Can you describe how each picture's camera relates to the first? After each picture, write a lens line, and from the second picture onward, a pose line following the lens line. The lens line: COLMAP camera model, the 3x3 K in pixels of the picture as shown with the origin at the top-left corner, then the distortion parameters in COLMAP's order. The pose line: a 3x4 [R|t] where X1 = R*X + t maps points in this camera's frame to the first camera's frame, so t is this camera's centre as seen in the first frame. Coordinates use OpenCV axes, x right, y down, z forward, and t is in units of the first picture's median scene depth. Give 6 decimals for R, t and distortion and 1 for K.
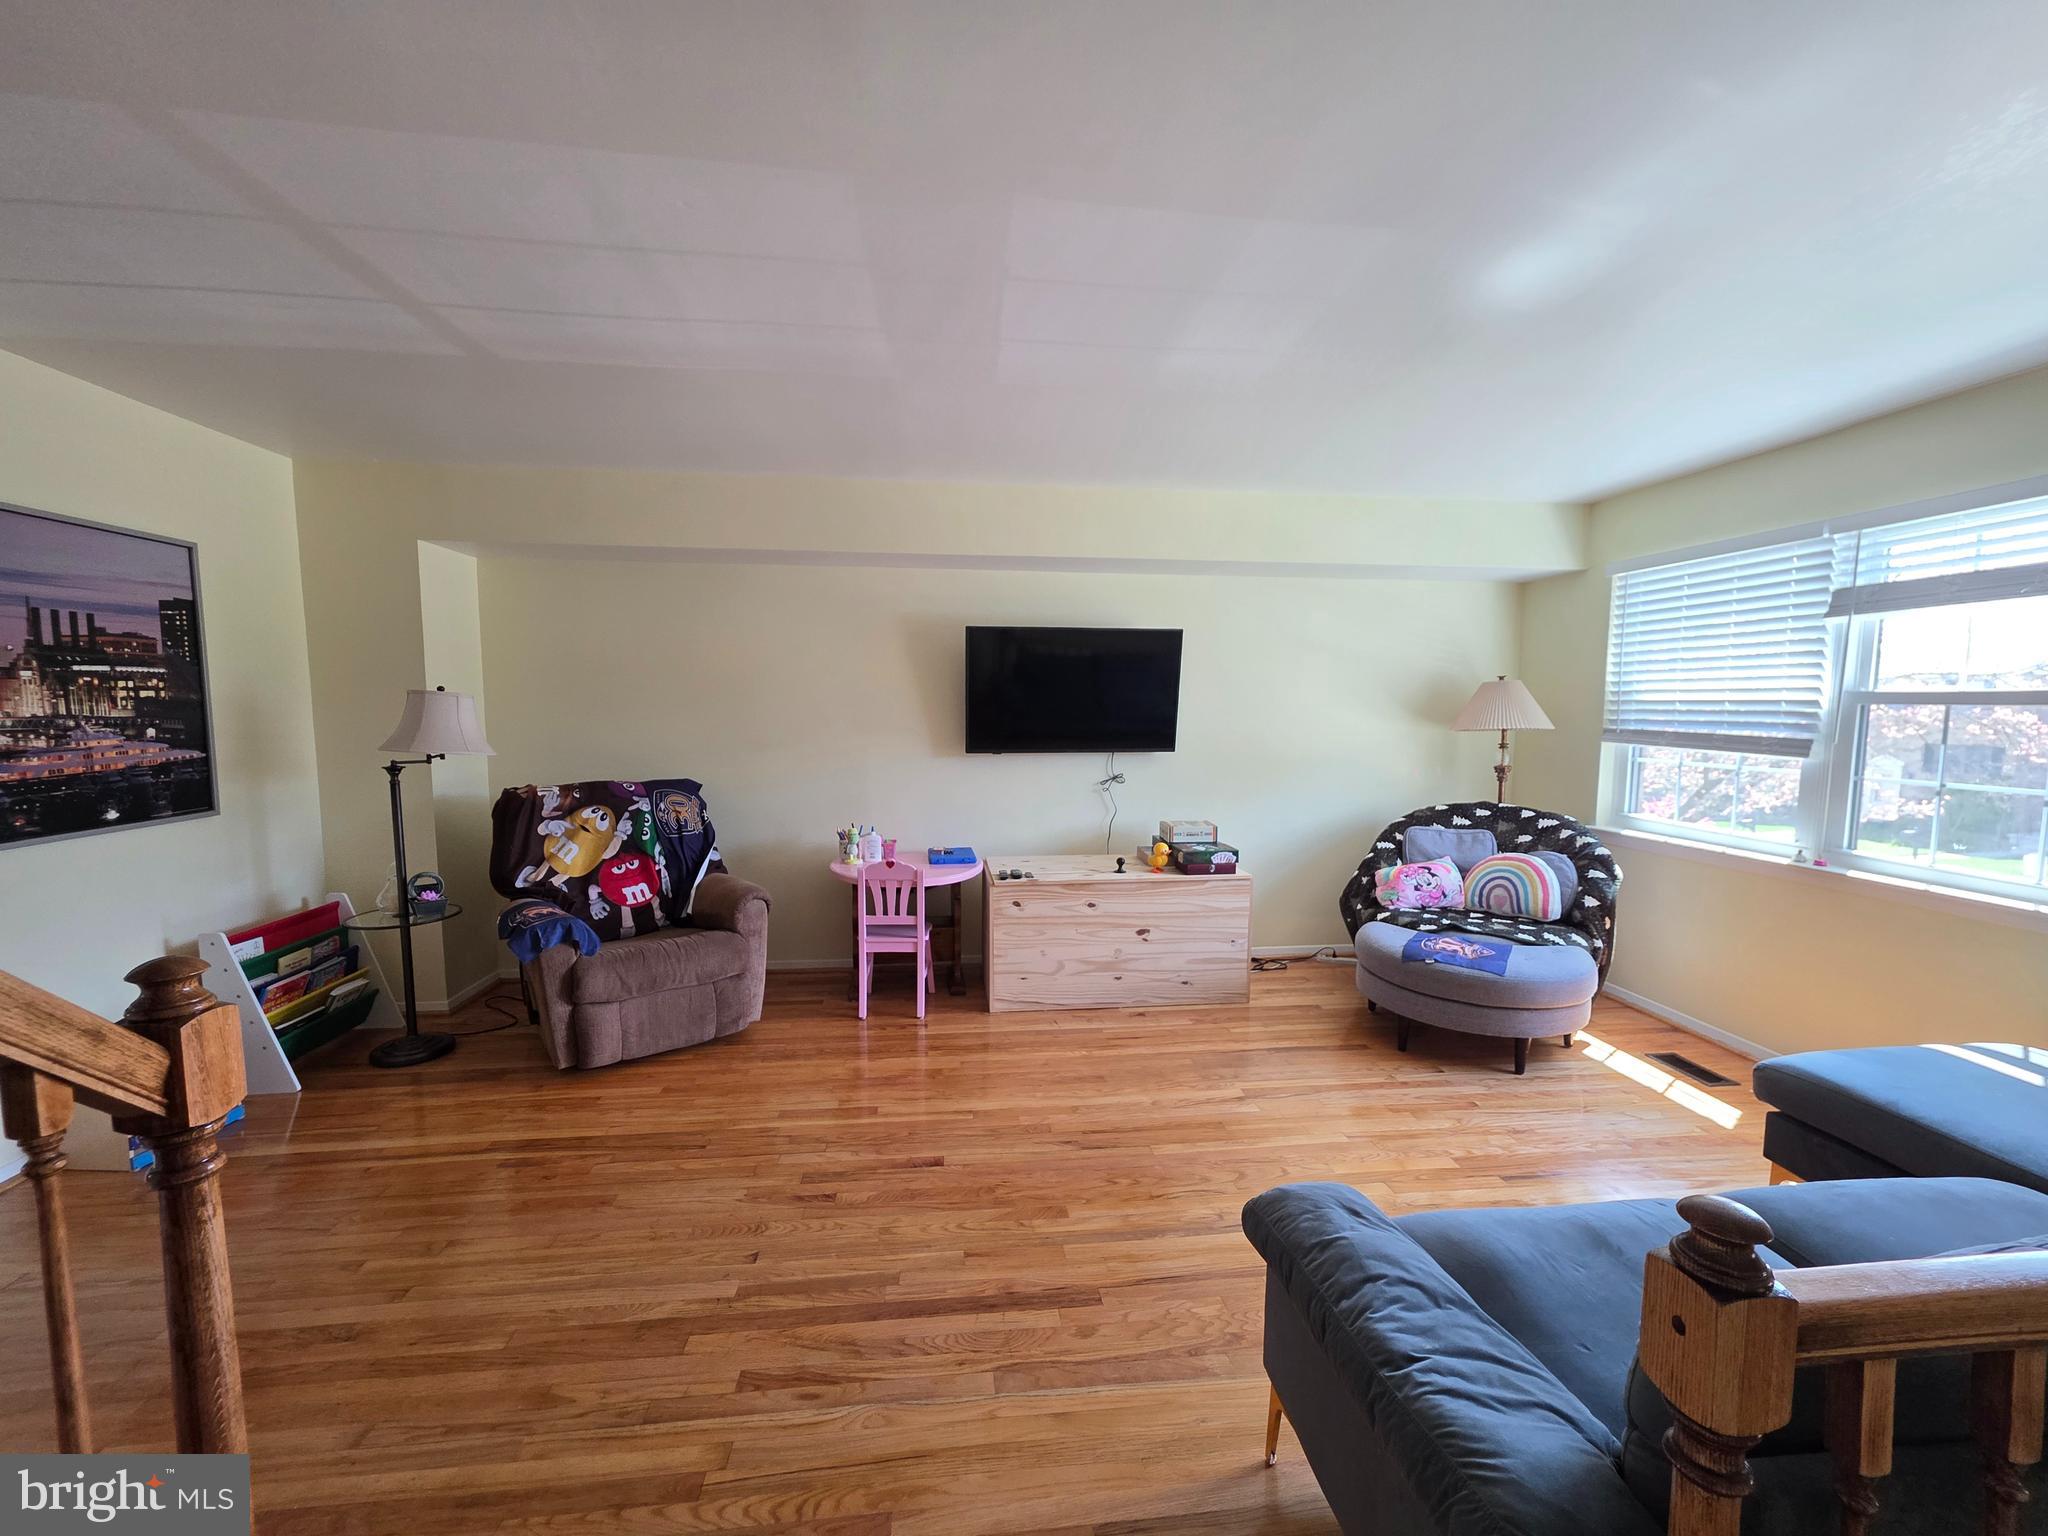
lens RADIAL K [[818.1, 0, 1043.7], [0, 818.1, 788.2], [0, 0, 1]] dist [0.001431, 0.002249]
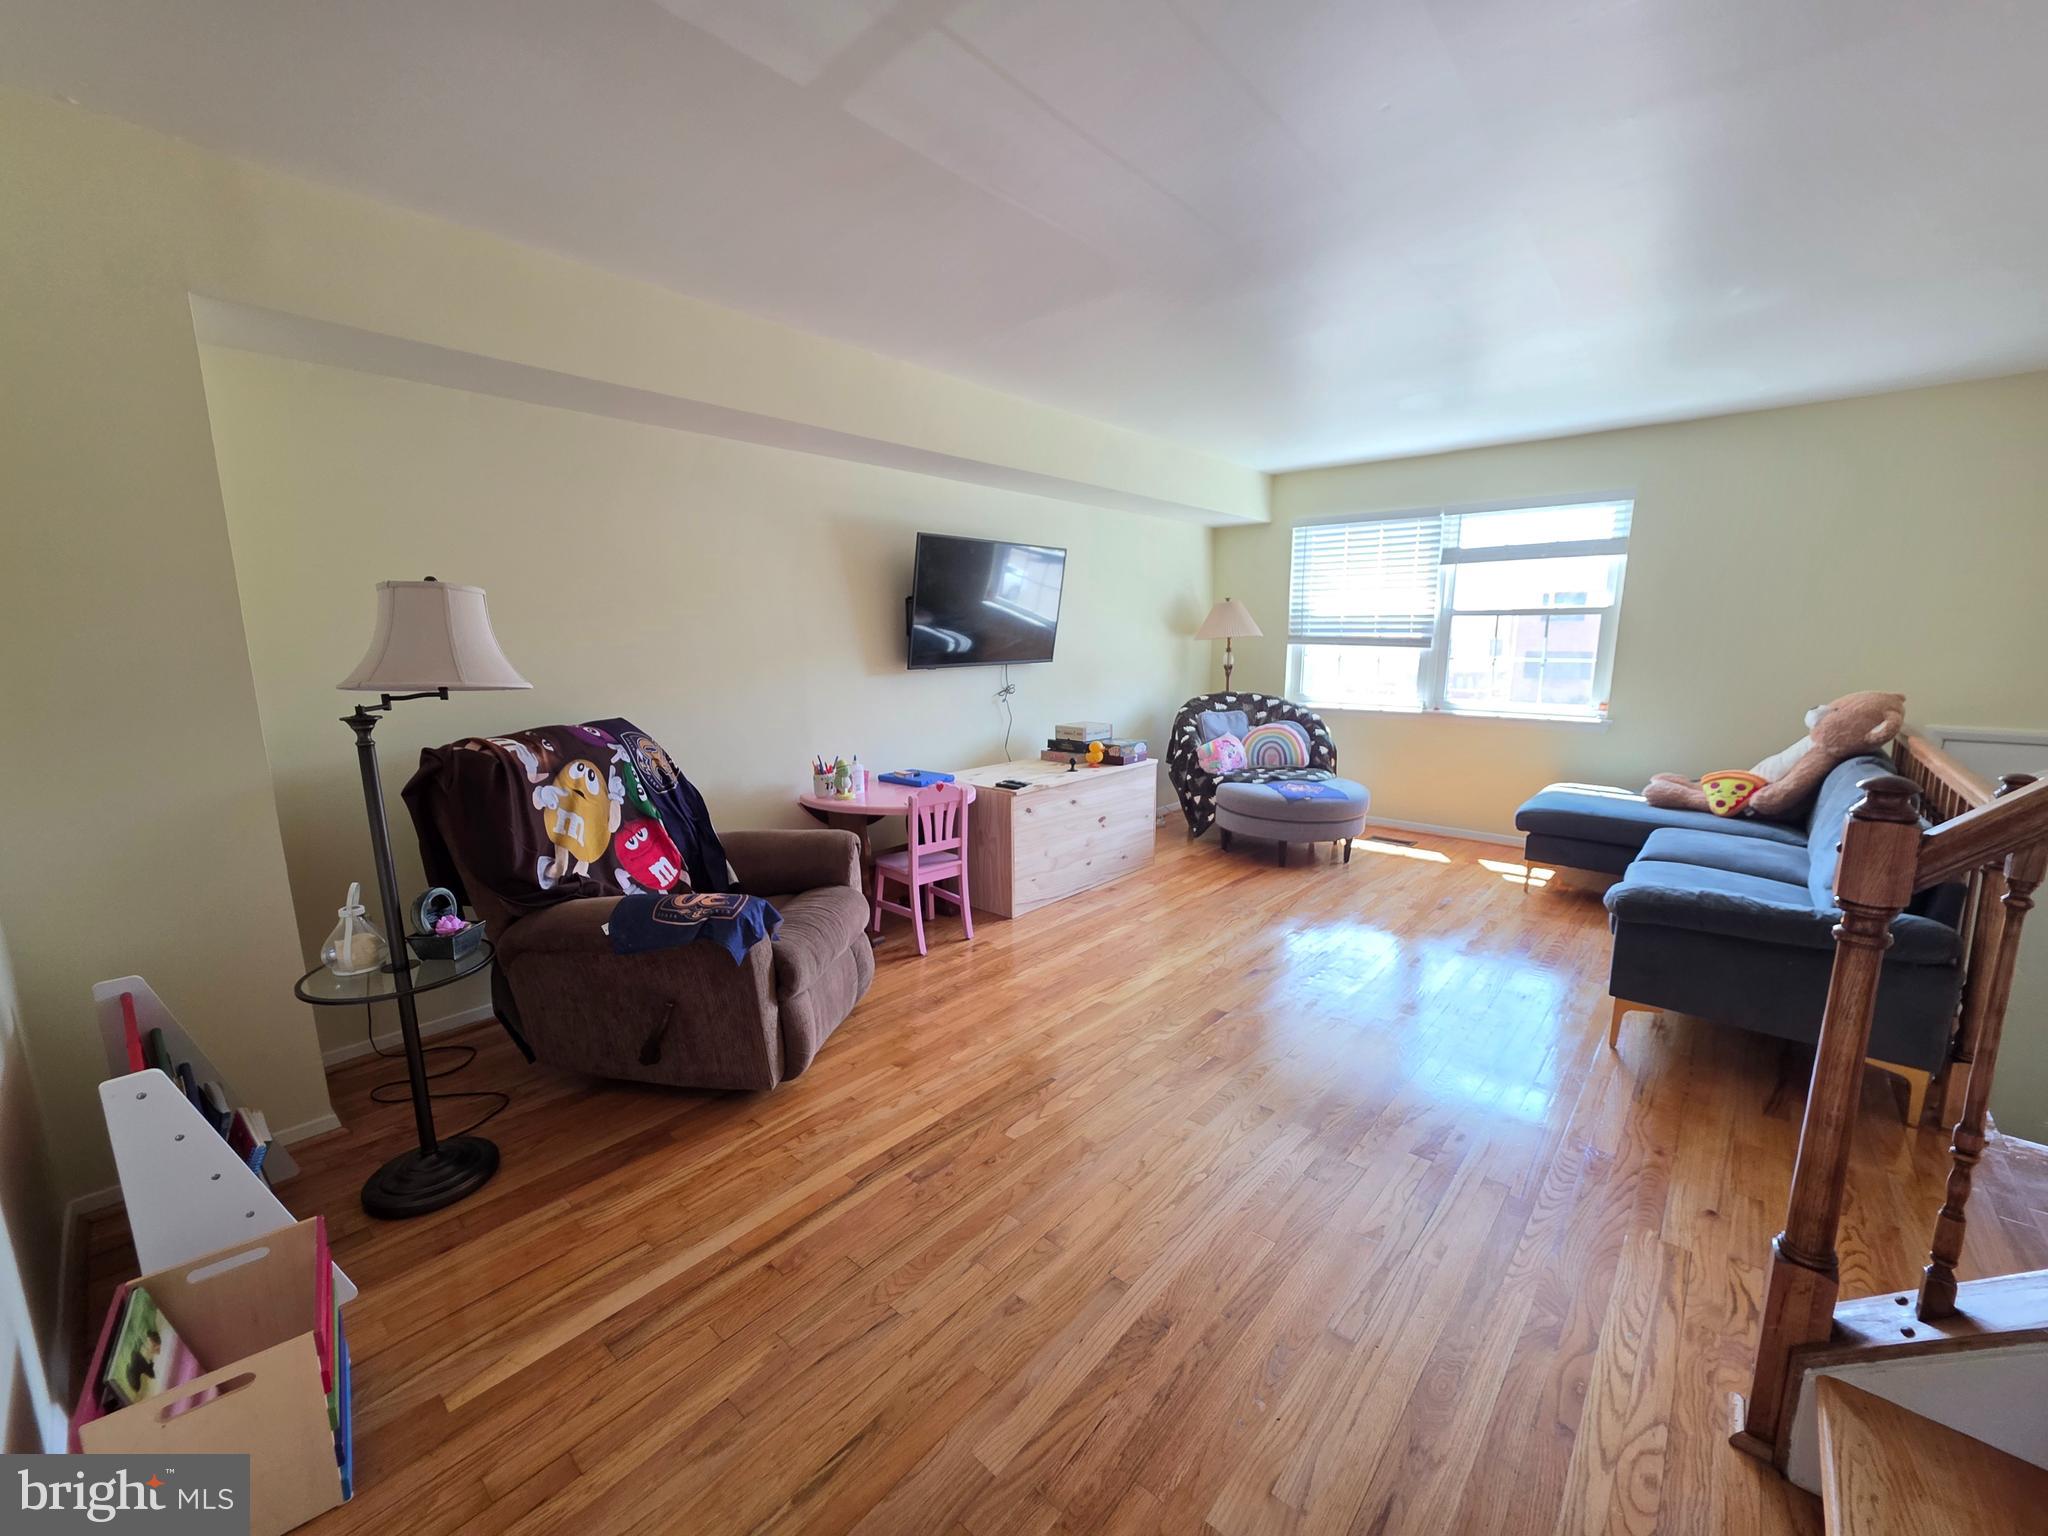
lens RADIAL K [[818.1, 0, 1017.8], [0, 818.1, 788.7], [0, 0, 1]] dist [0.001431, 0.002249]
pose [[0.745574, -0.132704, 0.653076, -0.727689], [0.076461, 0.990536, 0.113984, -0.005668], [-0.662022, -0.035049, 0.748665, 0.233405]]
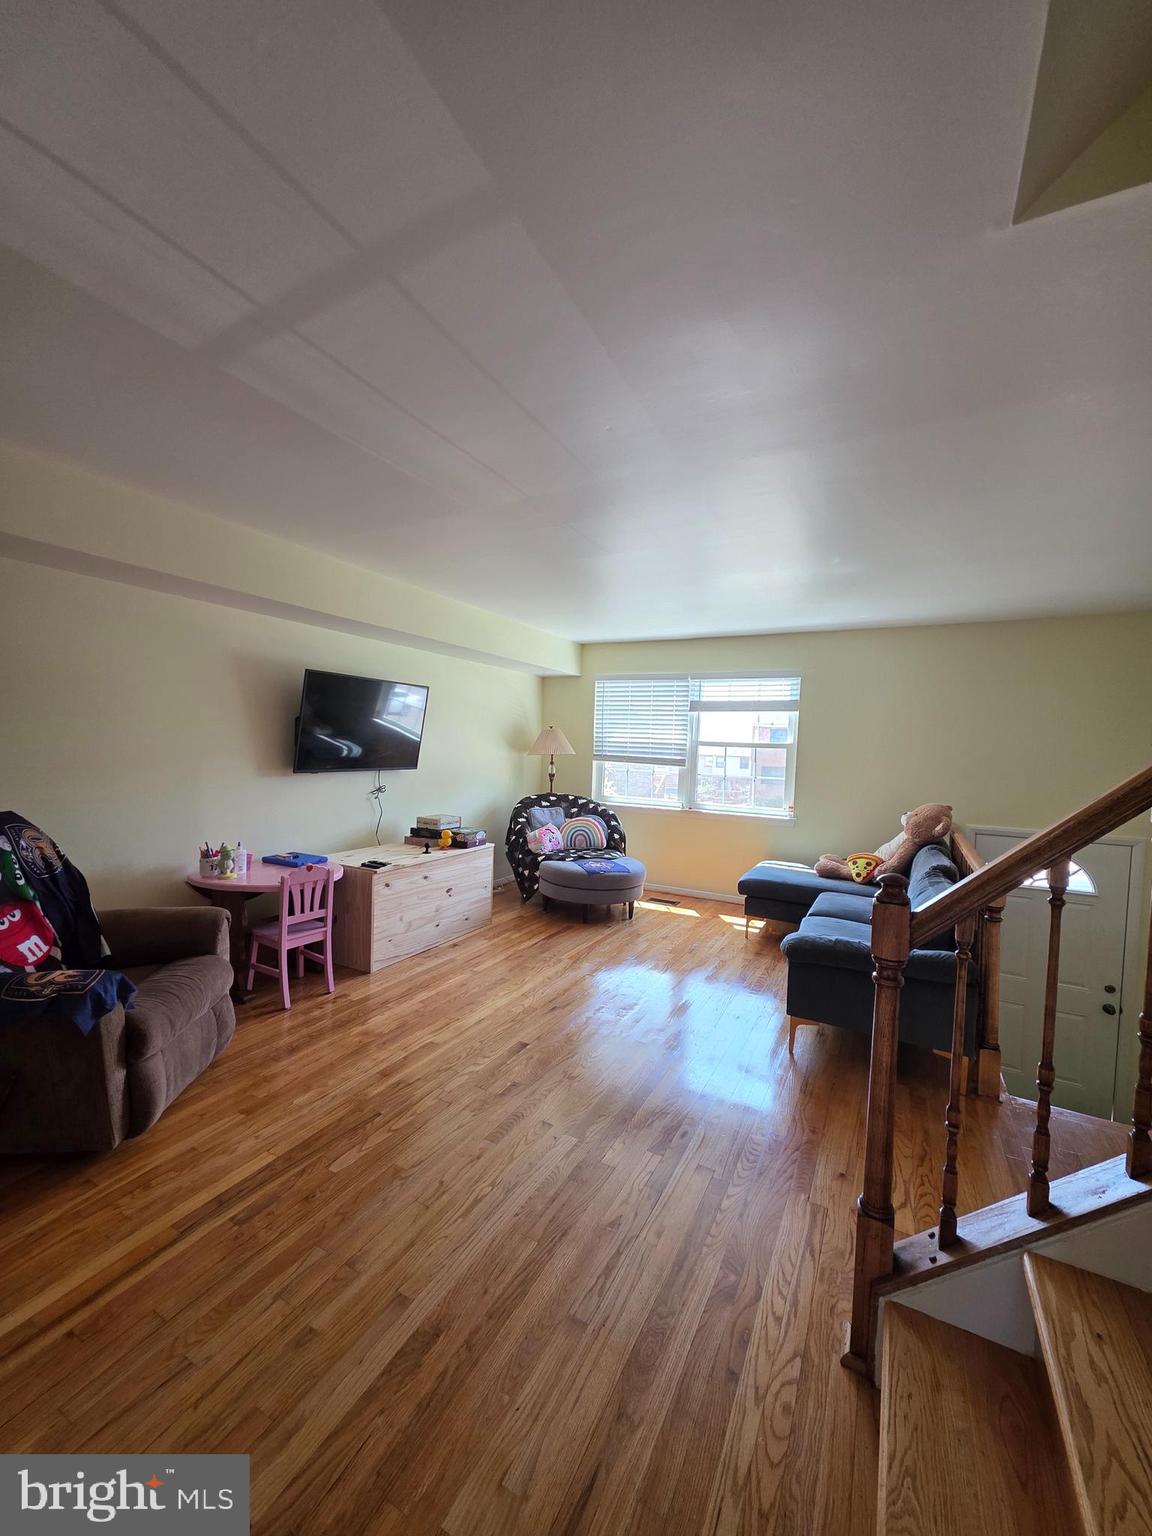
lens RADIAL K [[613.6, 0, 553.0], [0, 613.6, 777.2], [0, 0, 1]] dist [0.001431, 0.002249]
pose [[0.586110, -0.028402, 0.809734, -0.685943], [0.051529, 0.998669, -0.002269, -0.017616], [-0.808592, 0.043055, 0.586793, 0.191117]]
